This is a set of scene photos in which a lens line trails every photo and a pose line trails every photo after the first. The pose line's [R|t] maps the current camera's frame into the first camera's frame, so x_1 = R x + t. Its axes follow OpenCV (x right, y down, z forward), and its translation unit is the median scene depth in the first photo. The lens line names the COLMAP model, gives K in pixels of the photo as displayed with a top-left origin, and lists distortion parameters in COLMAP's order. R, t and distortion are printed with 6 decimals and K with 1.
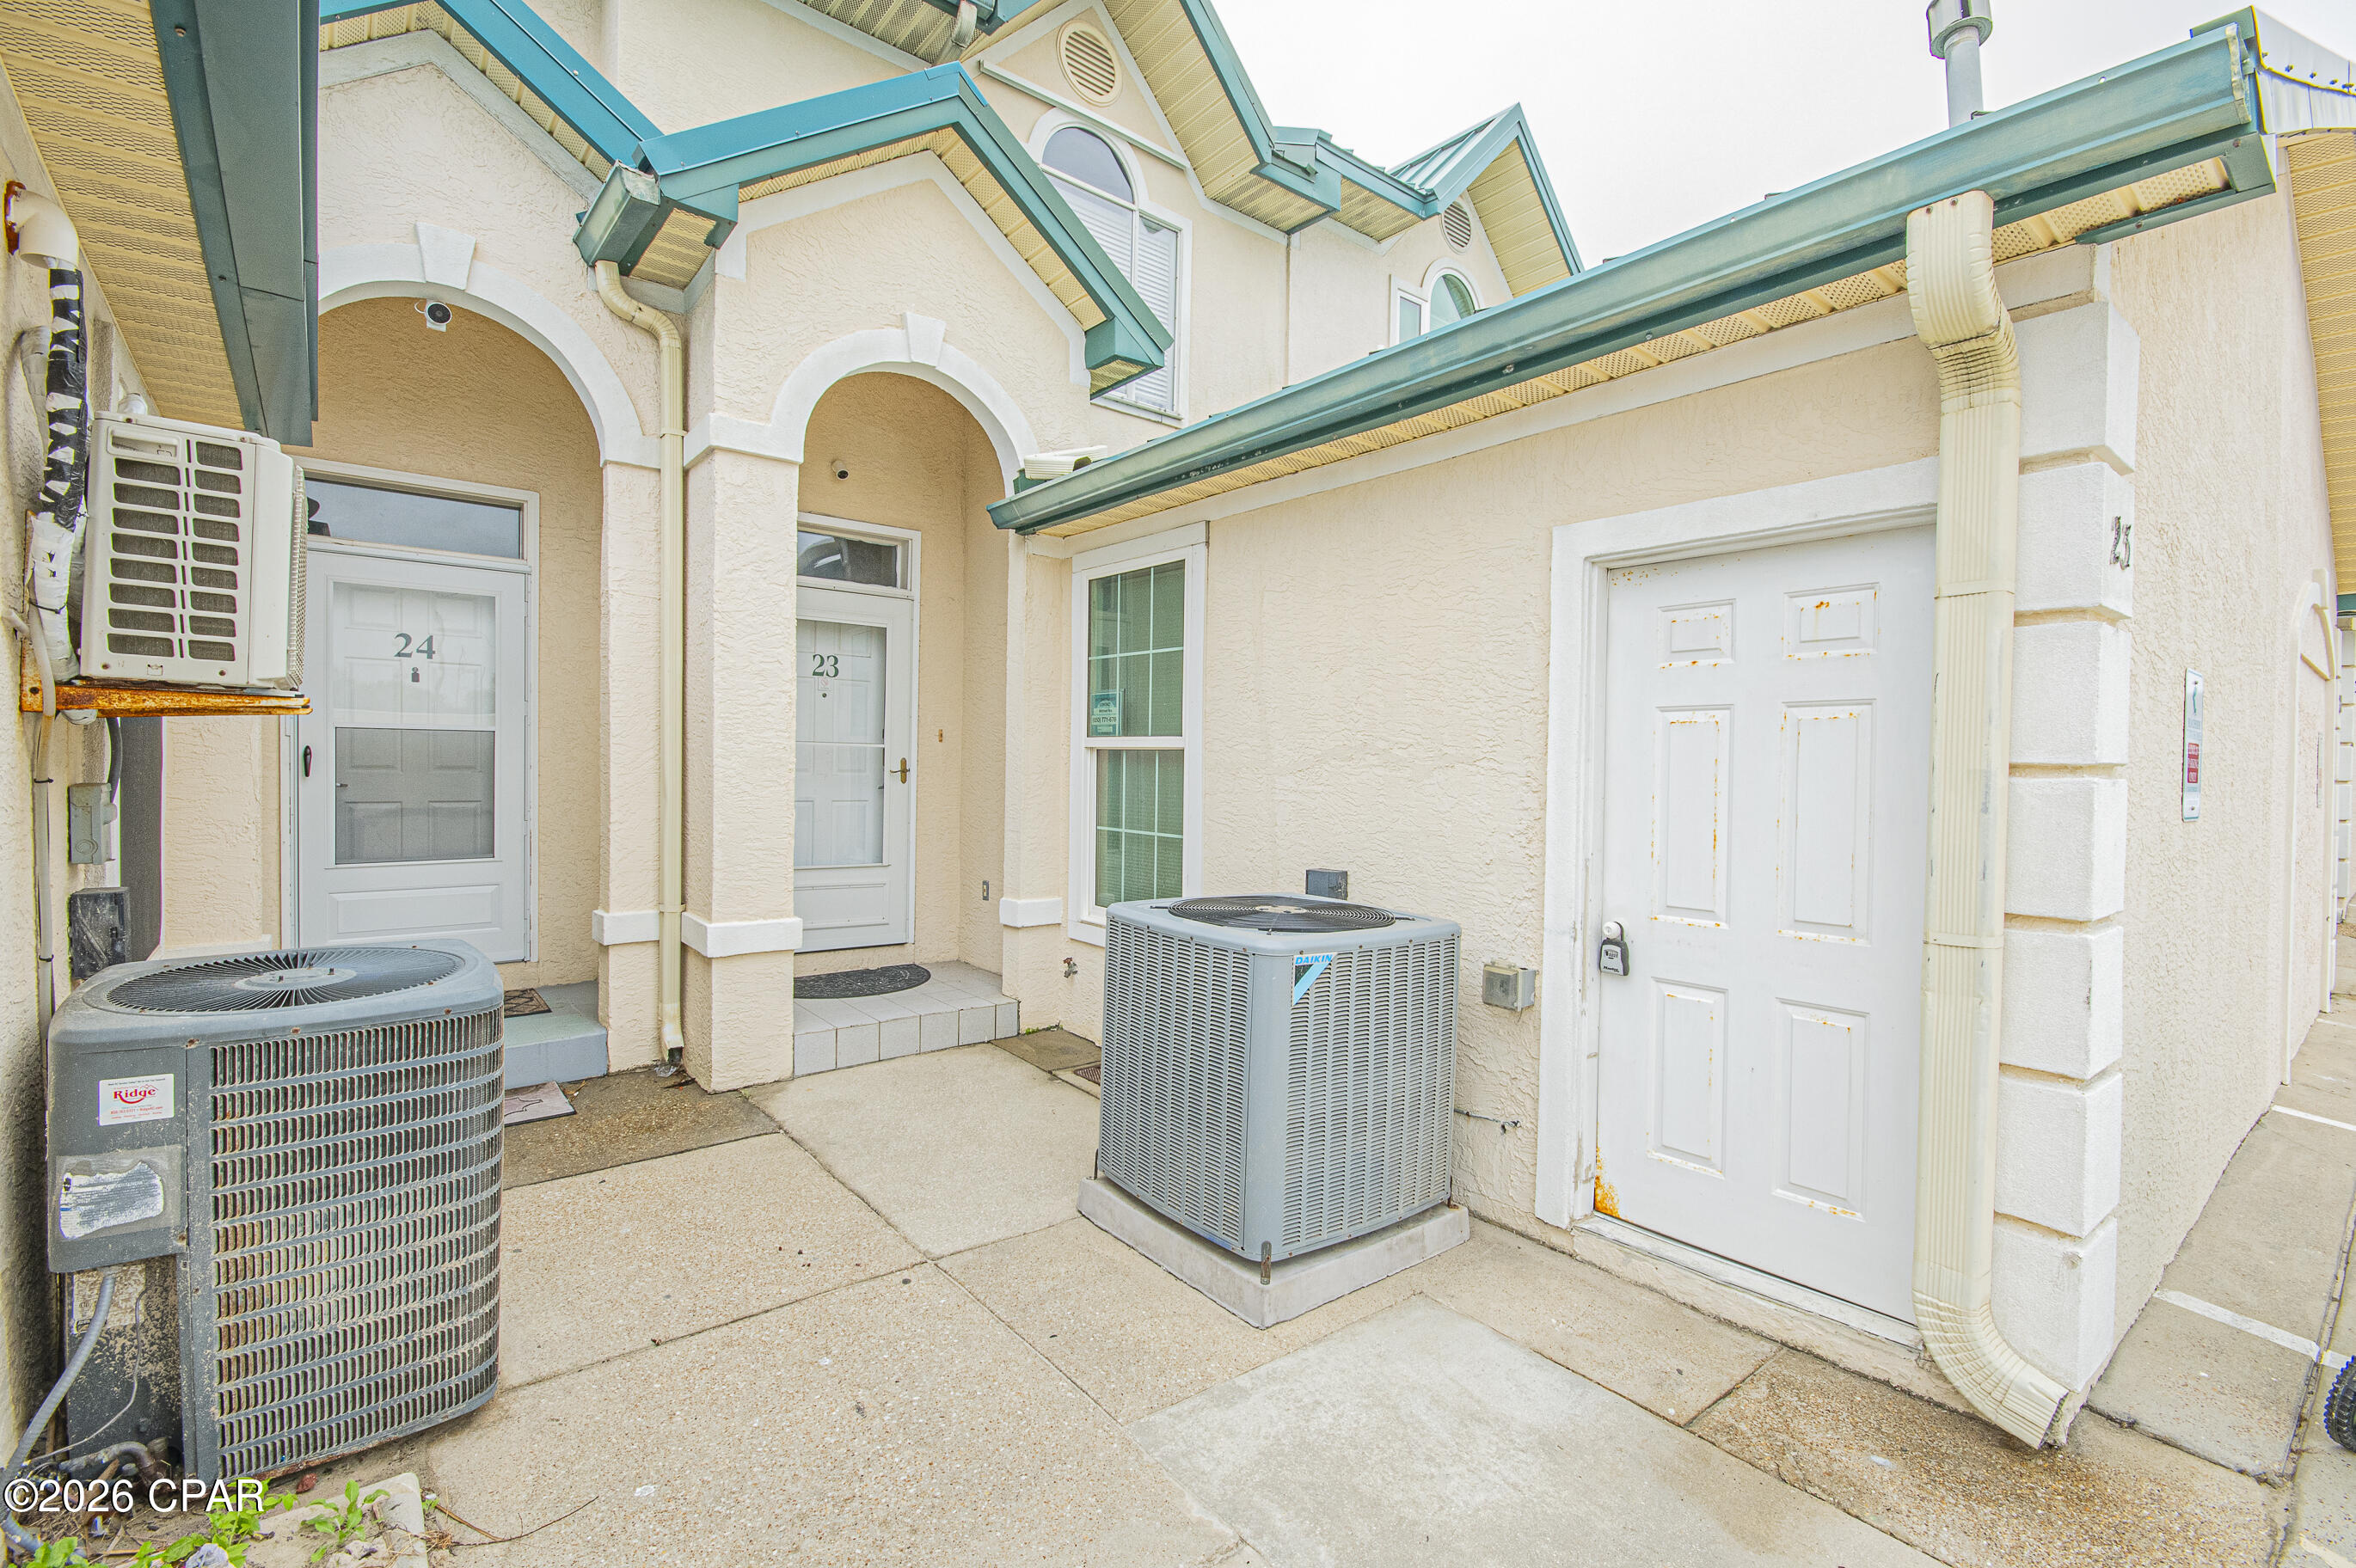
lens RADIAL K [[1065.2, 0, 1178.0], [0, 1065.2, 784.0], [0, 0, 1]] dist [-0.000081, -0.015086]
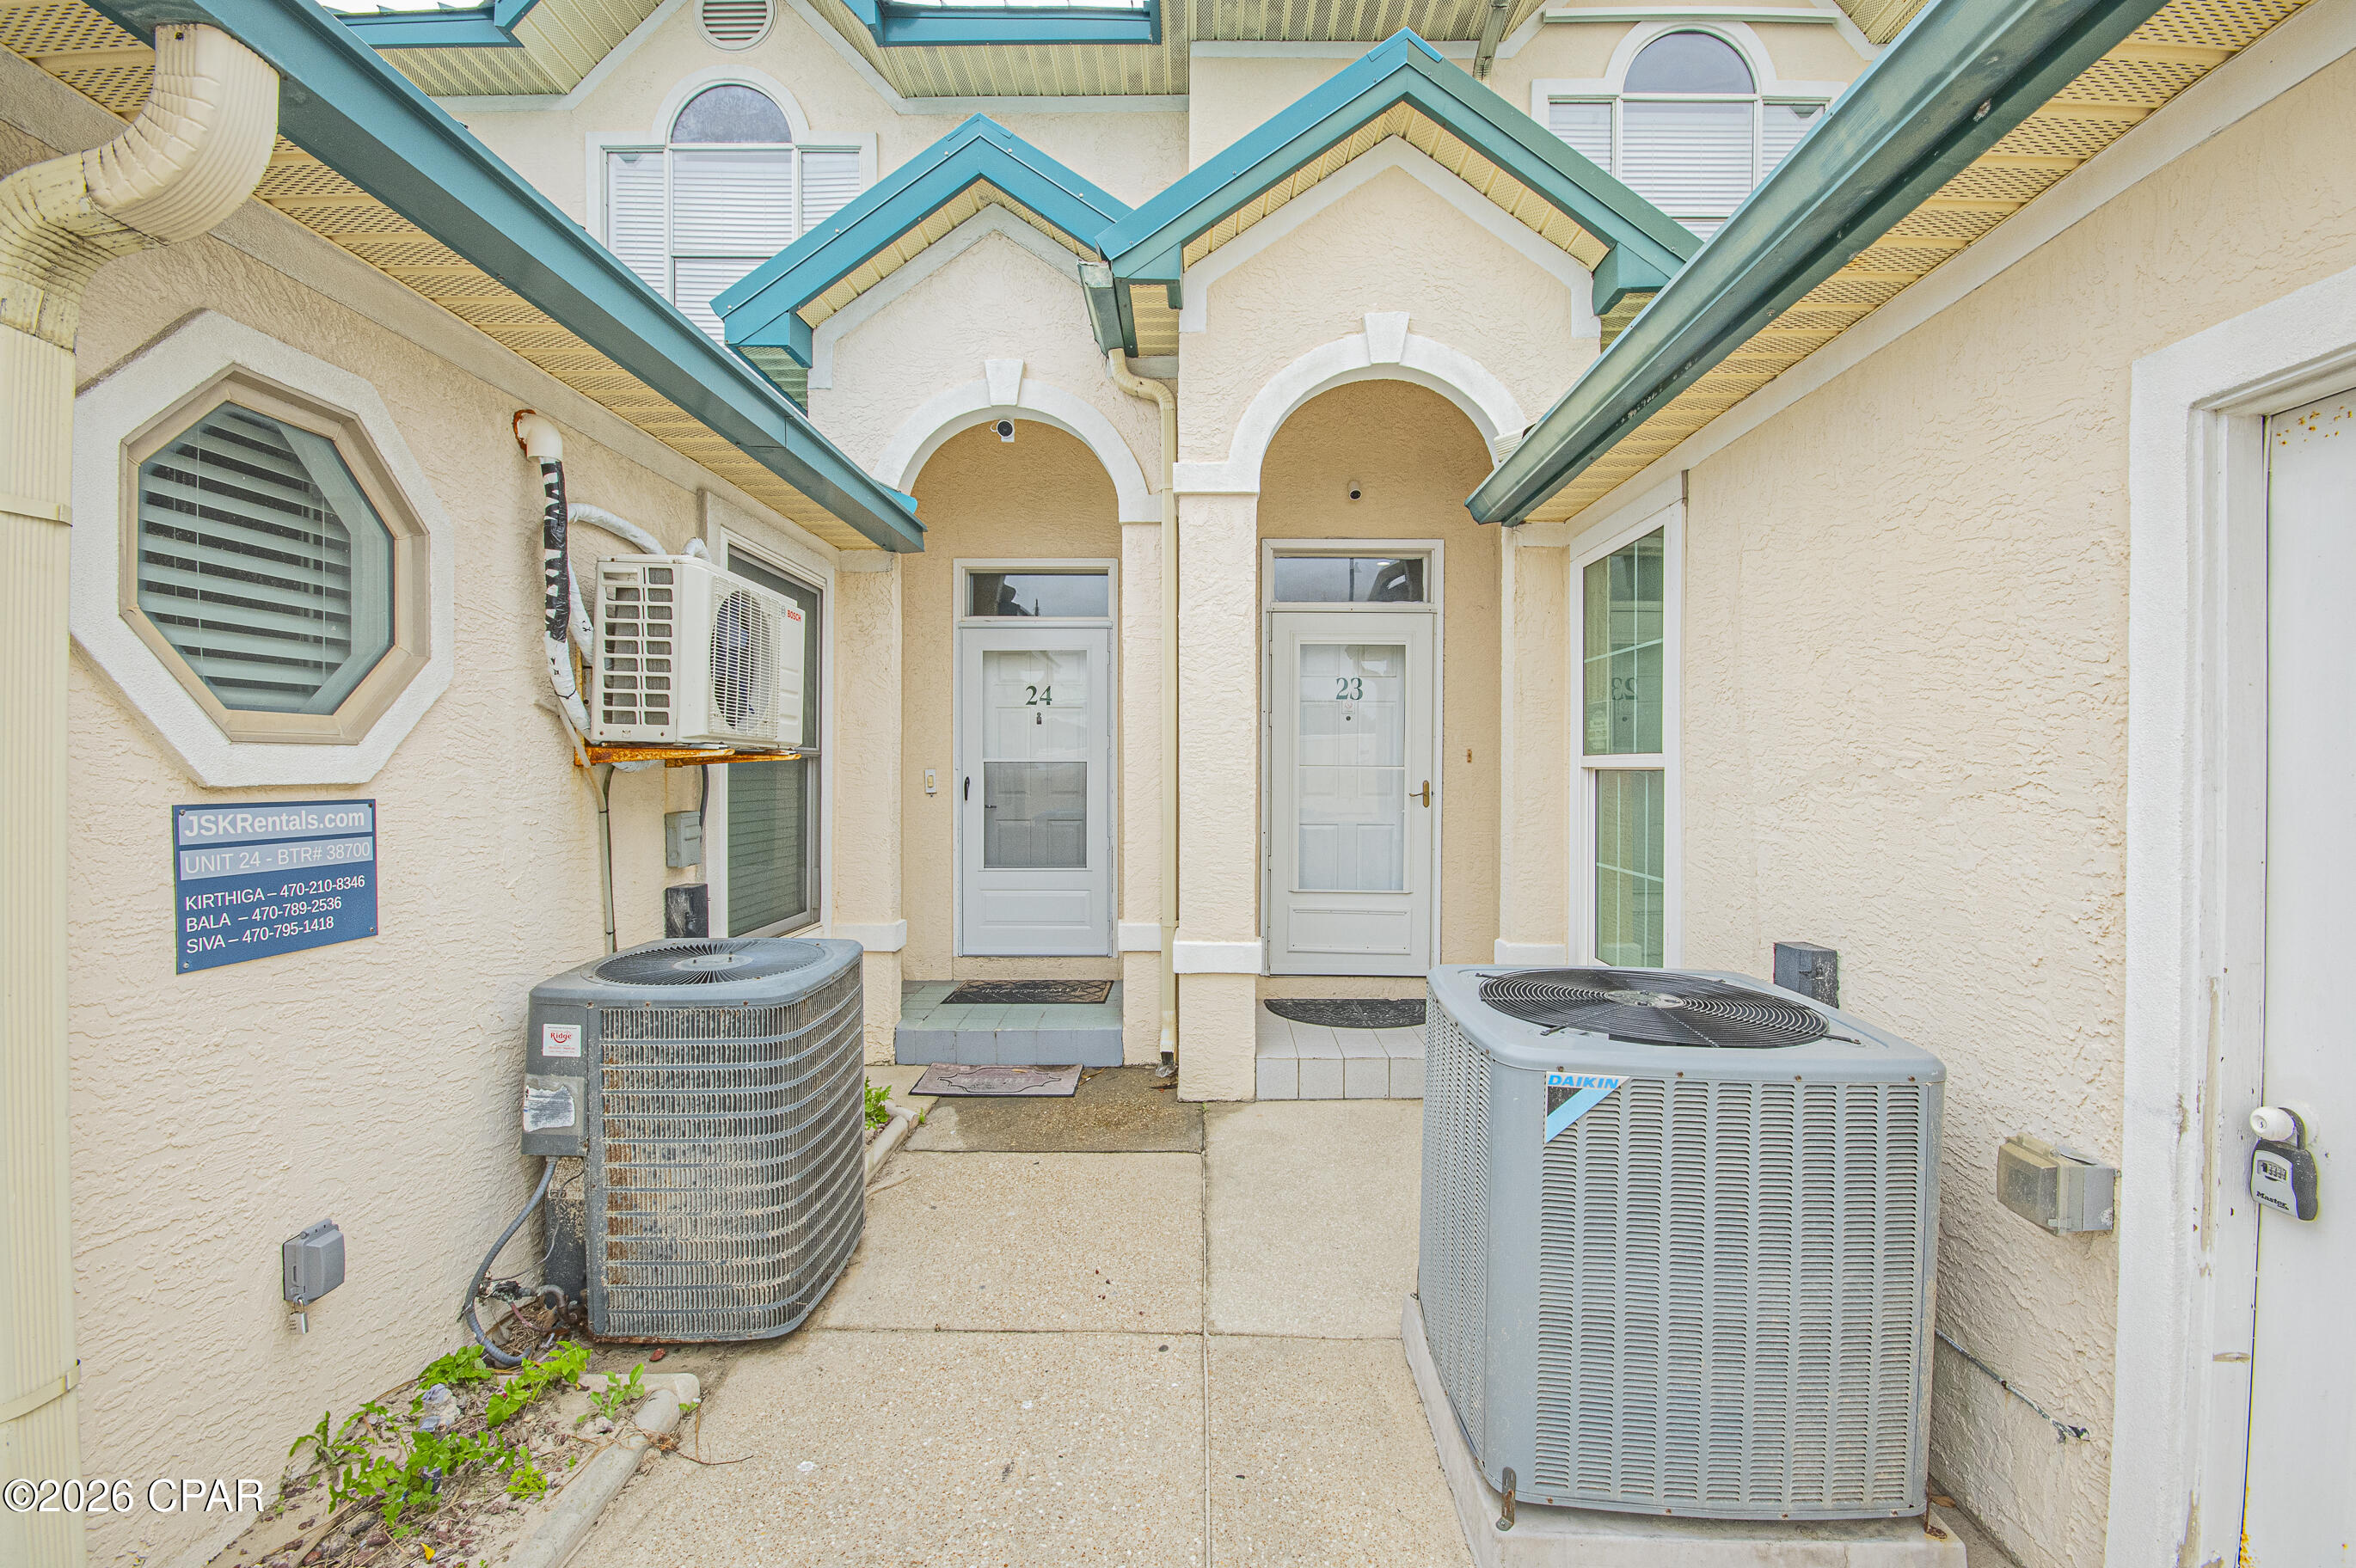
lens RADIAL K [[1041.3, 0, 1203.0], [0, 1041.3, 779.2], [0, 0, 1]] dist [0.009929, -0.014356]
pose [[0.757449, -0.008920, -0.652833, 0.301806], [-0.002306, 0.999864, -0.016337, -0.015409], [0.652890, 0.013879, 0.757325, 0.256991]]
